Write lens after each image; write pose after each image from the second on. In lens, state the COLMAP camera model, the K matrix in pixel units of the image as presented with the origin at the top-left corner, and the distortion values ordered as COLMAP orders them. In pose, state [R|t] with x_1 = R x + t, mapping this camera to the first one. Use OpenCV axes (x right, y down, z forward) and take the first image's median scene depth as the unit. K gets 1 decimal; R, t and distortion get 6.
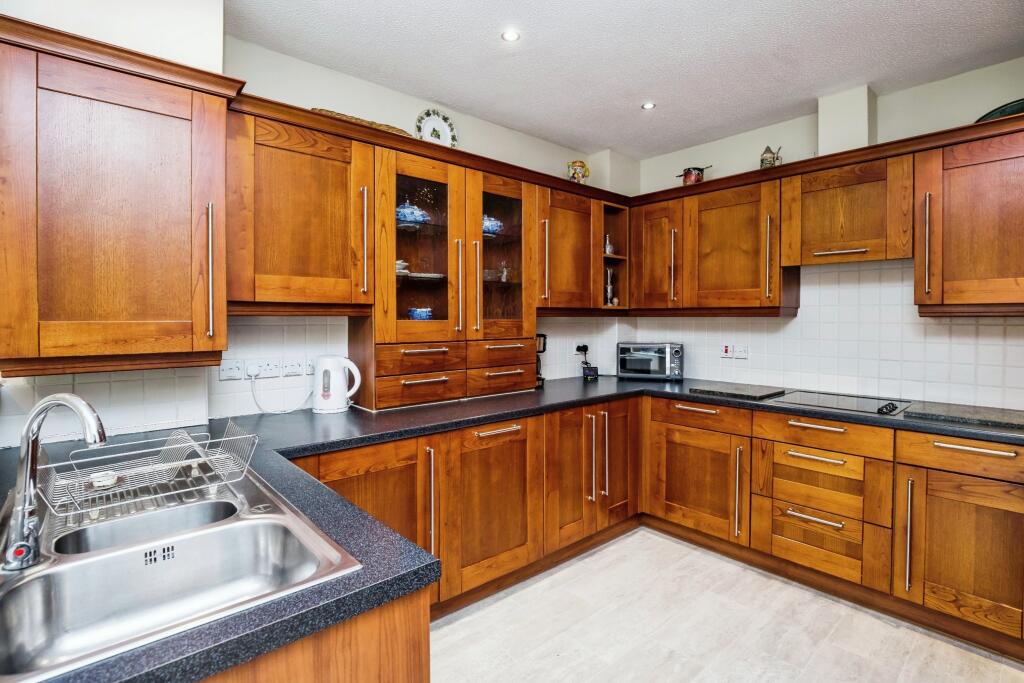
lens RADIAL K [[485.8, 0, 511.6], [0, 485.8, 325.5], [0, 0, 1]] dist [-0.025869, -0.000015]
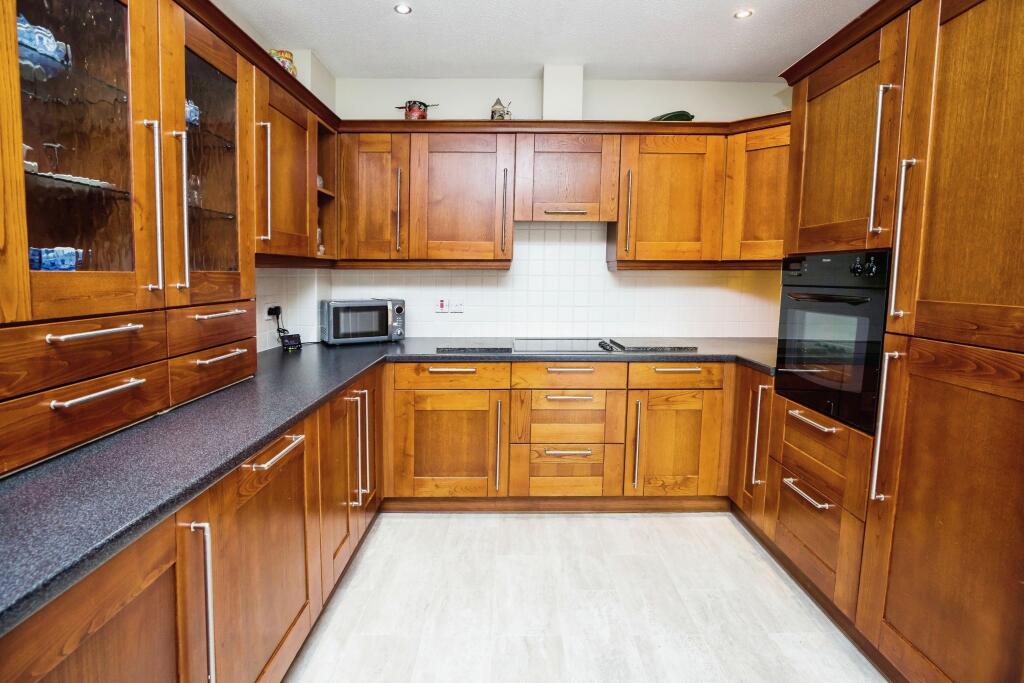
lens RADIAL K [[483.8, 0, 513.7], [0, 483.8, 311.6], [0, 0, 1]] dist [-0.026041, -0.000011]
pose [[0.656031, -0.057540, 0.752537, -0.228971], [0.010634, 0.997695, 0.067015, 0.002167], [-0.754659, -0.035962, 0.655131, 0.314433]]
